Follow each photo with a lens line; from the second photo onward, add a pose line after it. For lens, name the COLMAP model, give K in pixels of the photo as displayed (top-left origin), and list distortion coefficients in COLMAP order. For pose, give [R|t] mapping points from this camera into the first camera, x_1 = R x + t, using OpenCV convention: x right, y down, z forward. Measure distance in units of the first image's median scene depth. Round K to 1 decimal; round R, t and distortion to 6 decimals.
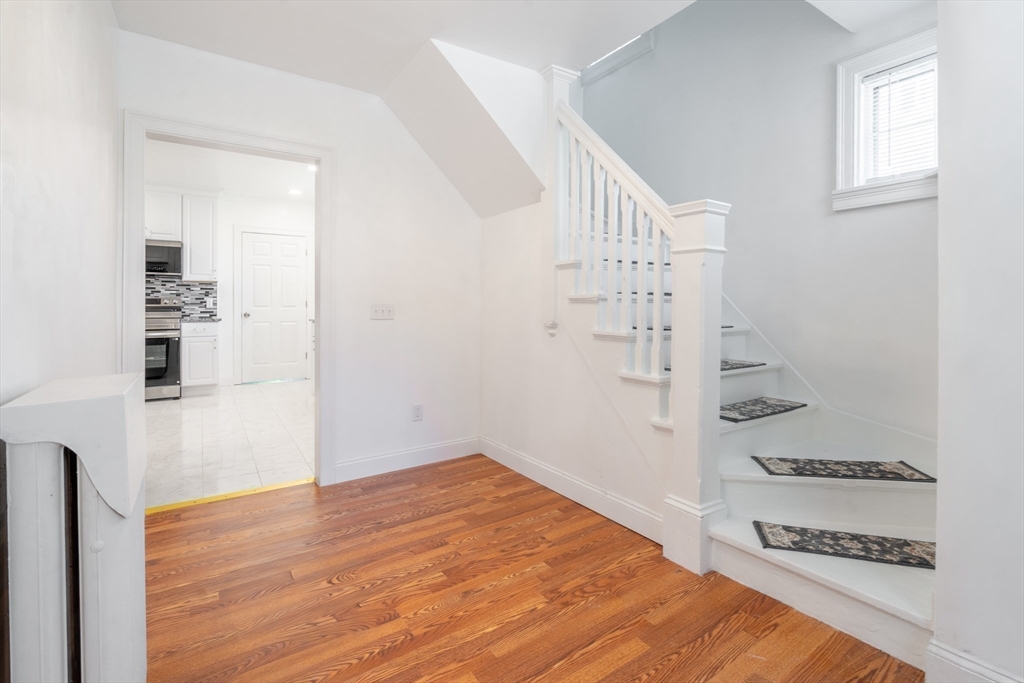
lens RADIAL K [[471.4, 0, 515.7], [0, 471.4, 306.0], [0, 0, 1]] dist [-0.003989, 0.000534]
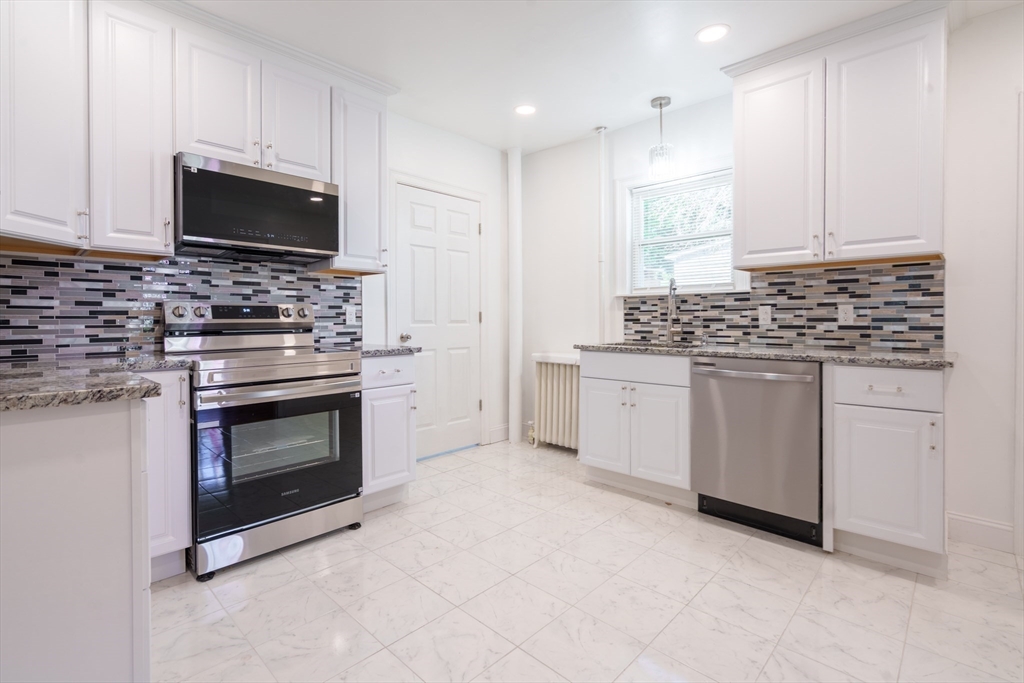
lens RADIAL K [[471.4, 0, 506.8], [0, 471.4, 322.1], [0, 0, 1]] dist [-0.003989, 0.000534]
pose [[0.977304, -0.003360, 0.211817, -0.606411], [0.001821, 0.999970, 0.007463, -0.002905], [-0.211836, -0.006908, 0.977281, 0.473839]]
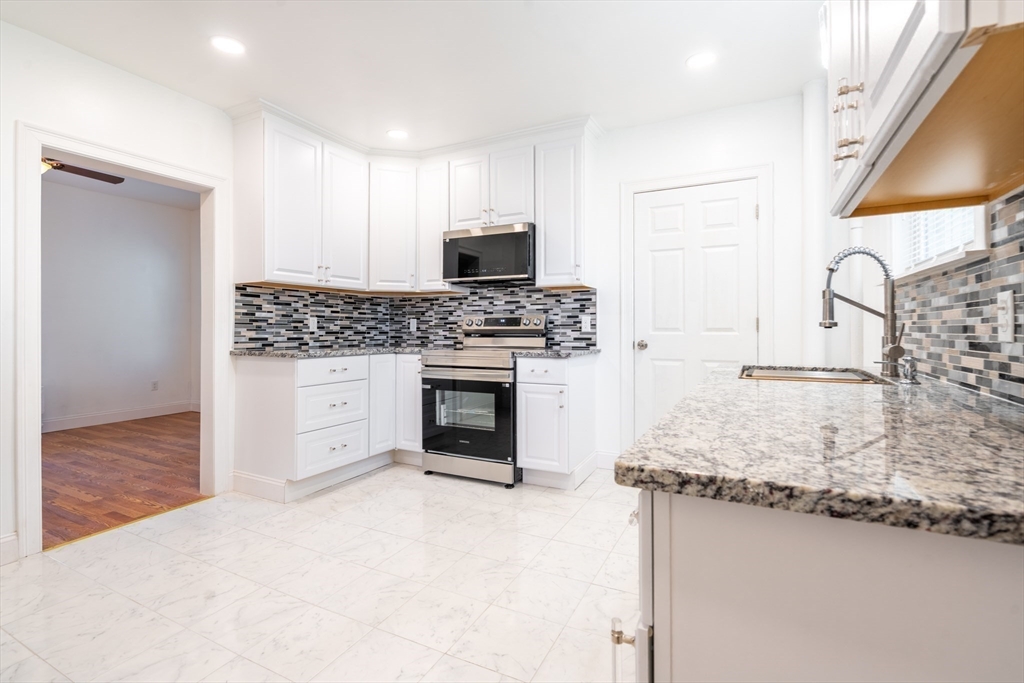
lens RADIAL K [[471.4, 0, 516.5], [0, 471.4, 323.2], [0, 0, 1]] dist [-0.003989, 0.000534]
pose [[0.494951, -0.010391, -0.868858, -0.183620], [-0.000122, 0.999928, -0.012028, 0.000099], [0.868921, 0.006059, 0.494914, 0.645698]]
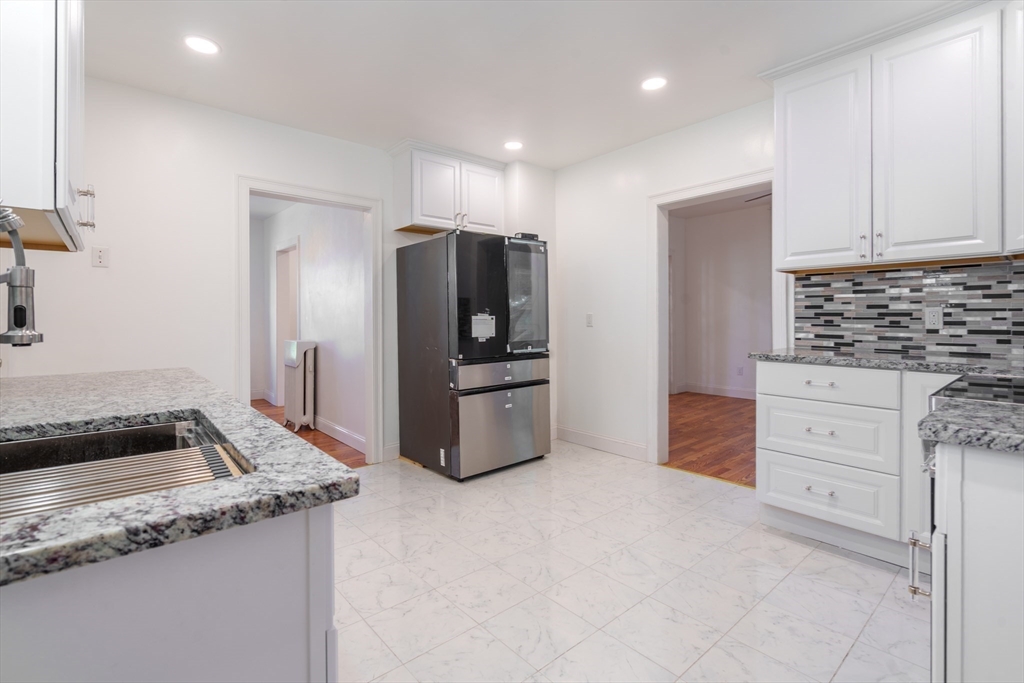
lens RADIAL K [[471.4, 0, 510.4], [0, 471.4, 319.6], [0, 0, 1]] dist [-0.003989, 0.000534]
pose [[-0.993126, 0.005763, -0.116905, -0.446762], [0.005495, 0.999981, 0.002608, -0.007108], [0.116918, 0.001948, -0.993140, 1.071139]]
